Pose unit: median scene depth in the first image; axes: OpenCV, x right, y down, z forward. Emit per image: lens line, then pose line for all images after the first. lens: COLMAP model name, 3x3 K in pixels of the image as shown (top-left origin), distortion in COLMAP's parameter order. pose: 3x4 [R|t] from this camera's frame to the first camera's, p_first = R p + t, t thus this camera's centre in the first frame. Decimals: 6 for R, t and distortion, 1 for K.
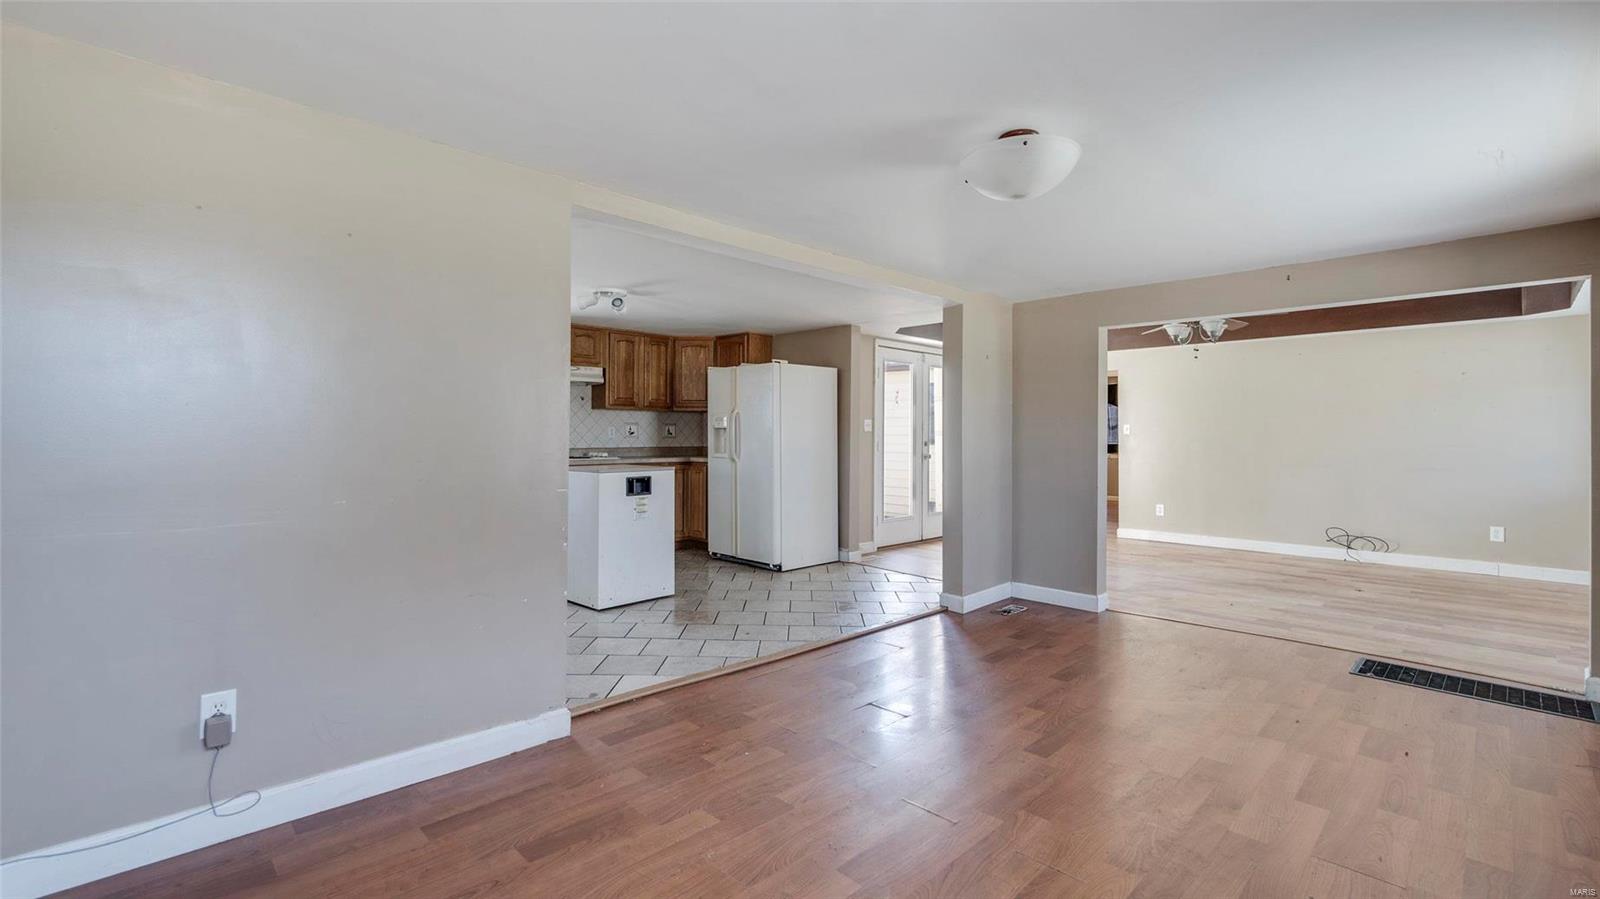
lens RADIAL K [[699.3, 0, 800.0], [0, 699.3, 449.5], [0, 0, 1]] dist [-0.001154, -0.000081]
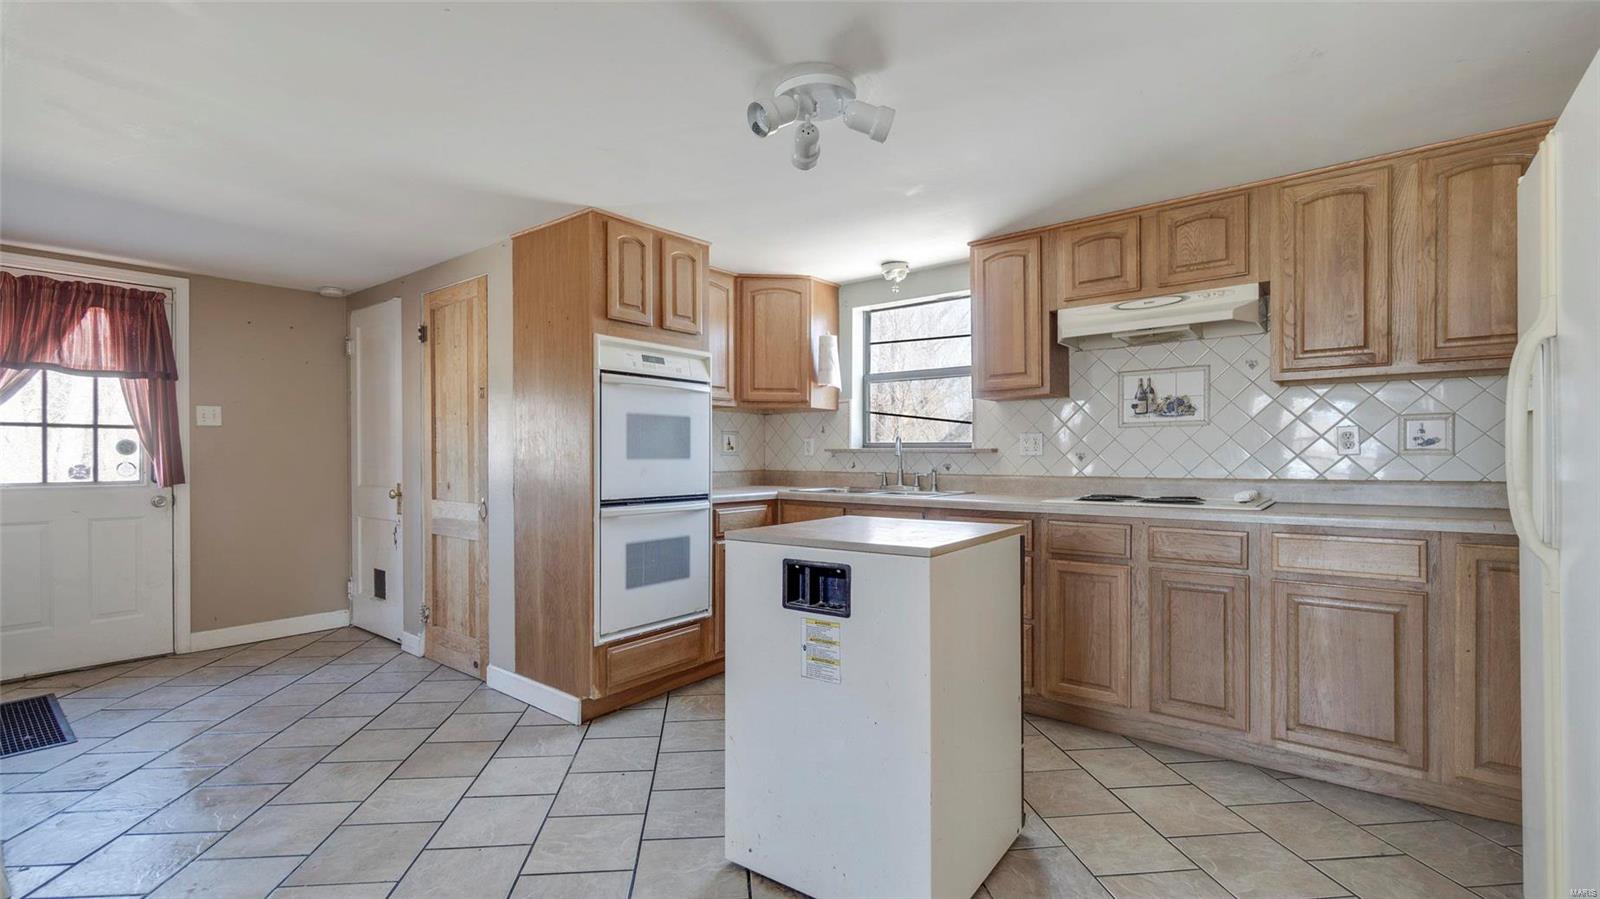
lens RADIAL K [[700.6, 0, 753.9], [0, 700.6, 456.5], [0, 0, 1]] dist [-0.001713, -0.000204]
pose [[0.081320, -0.000478, -0.996688, 0.107249], [-0.015948, 0.999871, -0.001780, -0.012345], [0.996560, 0.016040, 0.081302, 0.746347]]
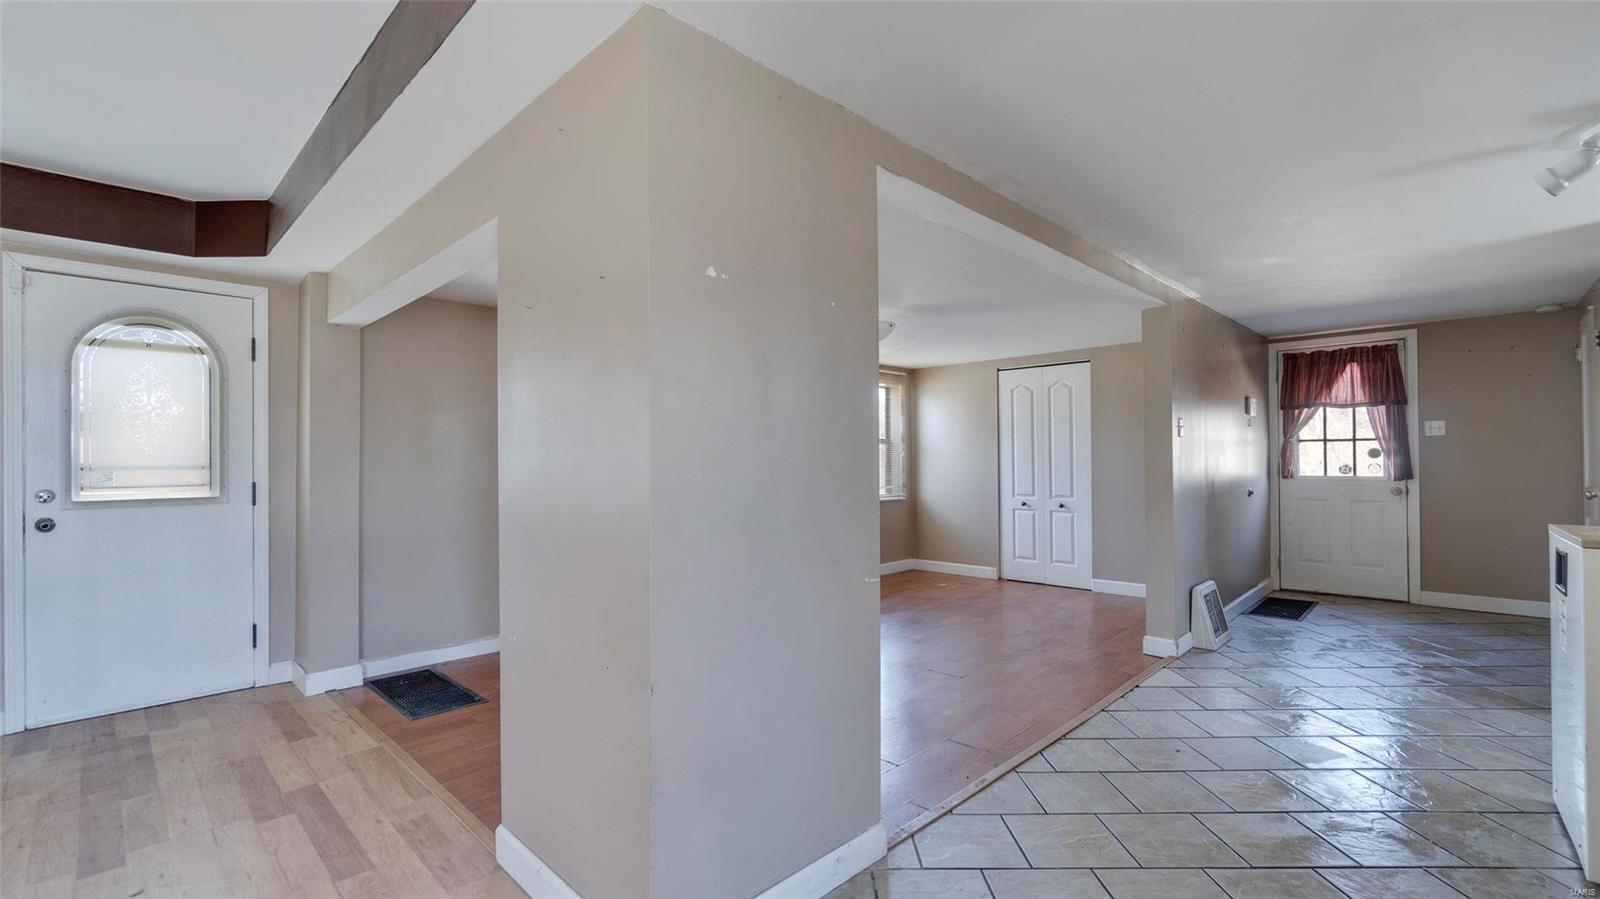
lens RADIAL K [[690.6, 0, 800.9], [0, 690.6, 458.8], [0, 0, 1]] dist [-0.003180, -0.000025]
pose [[-0.999855, 0.002765, -0.016826, 0.208187], [0.002509, 0.999881, 0.015236, -0.021295], [0.016866, 0.015192, -0.999742, 1.136915]]
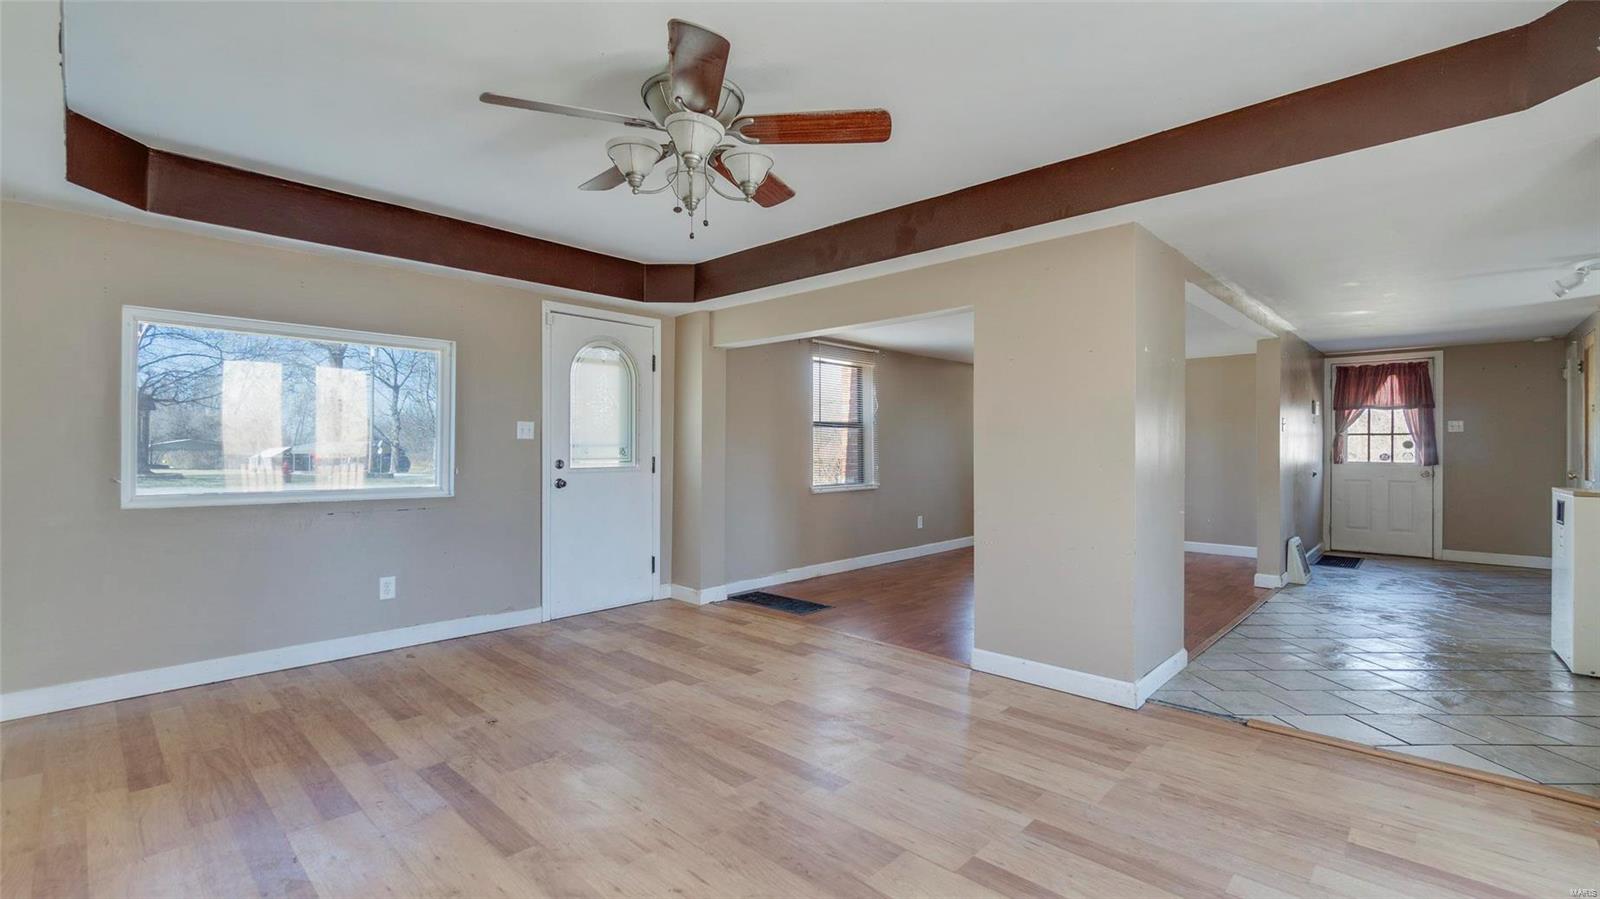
lens RADIAL K [[691.9, 0, 800.0], [0, 691.9, 449.5], [0, 0, 1]] dist [-0.000071, -0.000158]
pose [[-0.999308, -0.008045, -0.036329, 0.529174], [-0.008915, 0.999676, 0.023858, -0.023846], [0.036125, 0.024166, -0.999055, 1.395791]]
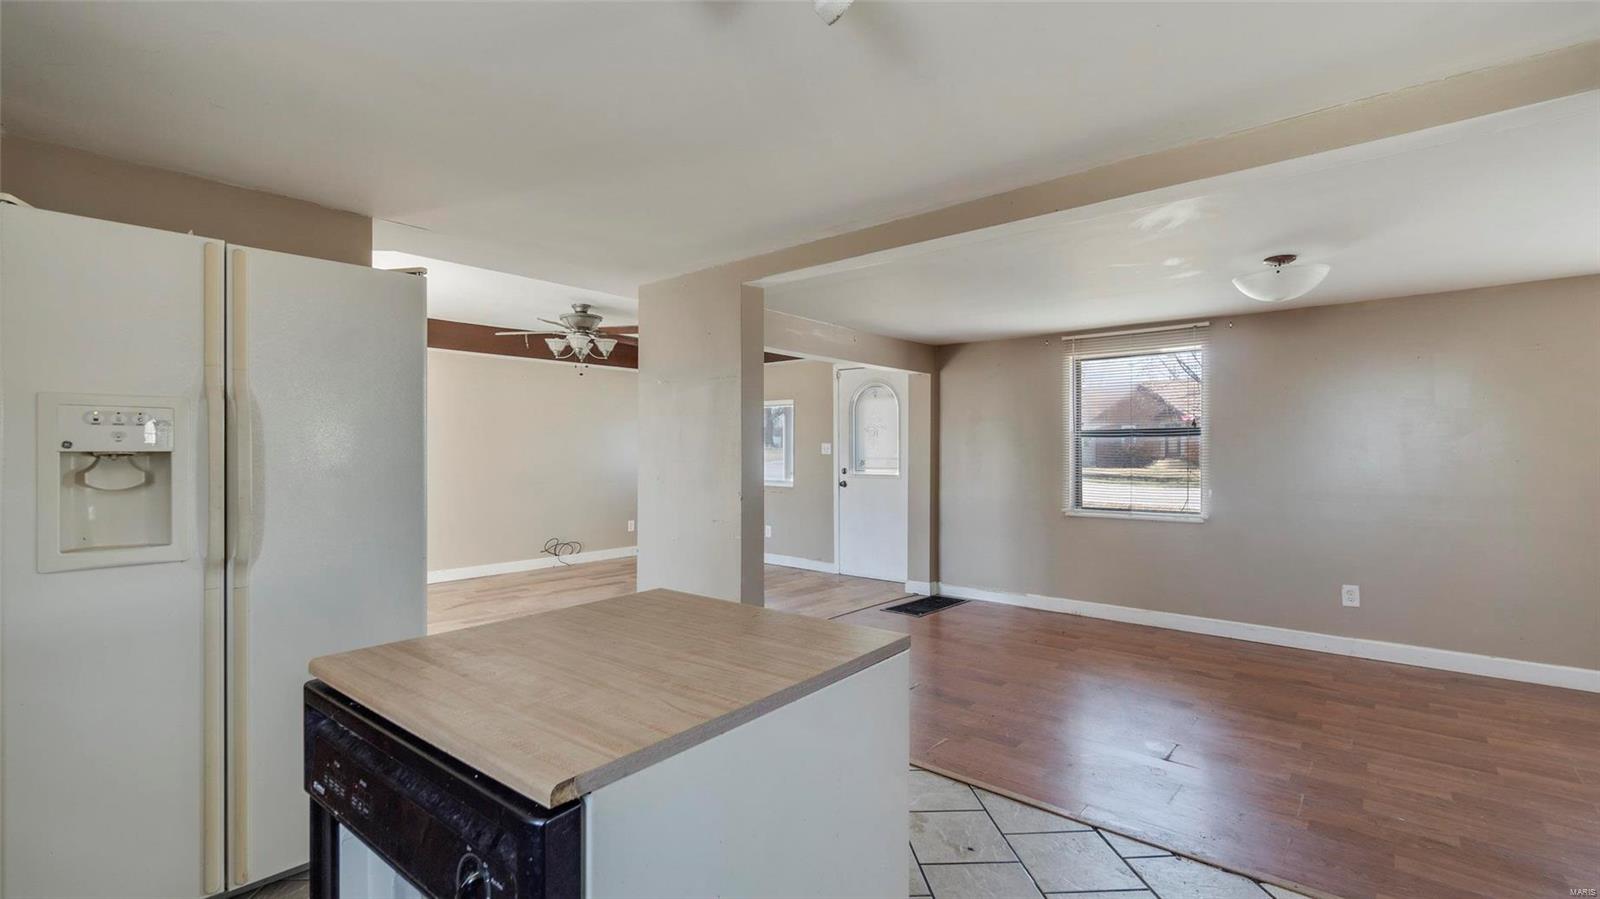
lens RADIAL K [[712.6, 0, 758.0], [0, 712.6, 448.4], [0, 0, 1]] dist [-0.002867, -0.000396]
pose [[-0.048409, -0.001252, 0.998827, -0.414410], [0.020132, 0.999795, 0.002229, -0.029641], [-0.998625, 0.020217, -0.048374, 0.807762]]
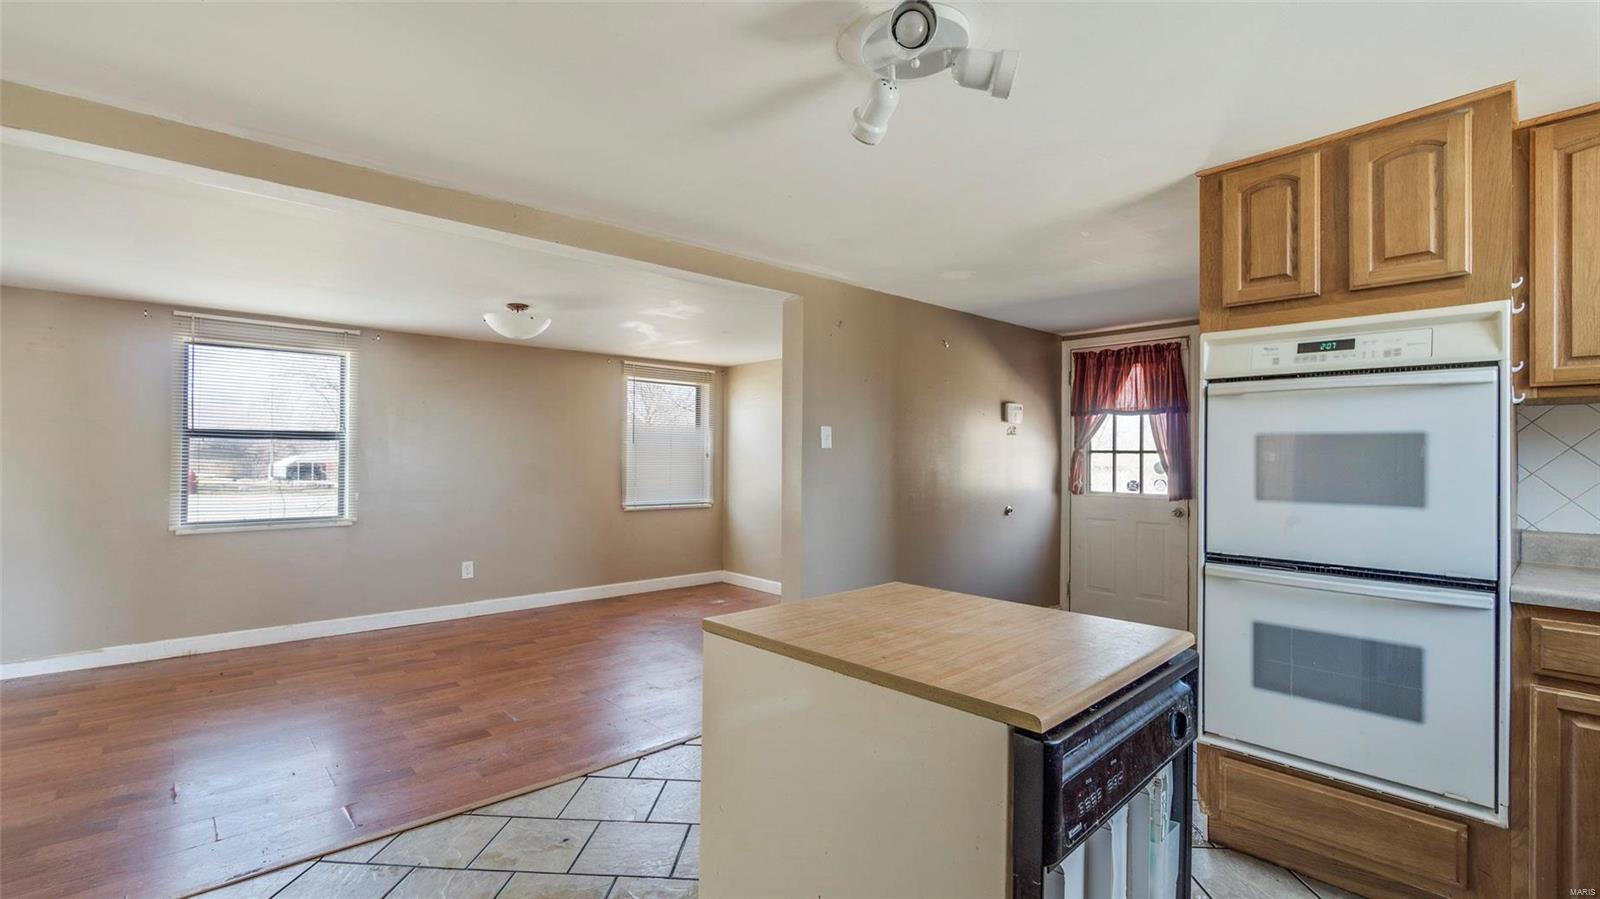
lens RADIAL K [[699.3, 0, 800.0], [0, 699.3, 449.5], [0, 0, 1]] dist [-0.001154, -0.000081]
pose [[-0.999031, -0.013986, 0.041740, -0.189912], [-0.013657, 0.999874, 0.008142, -0.035173], [-0.041848, 0.007564, -0.999095, 1.056479]]
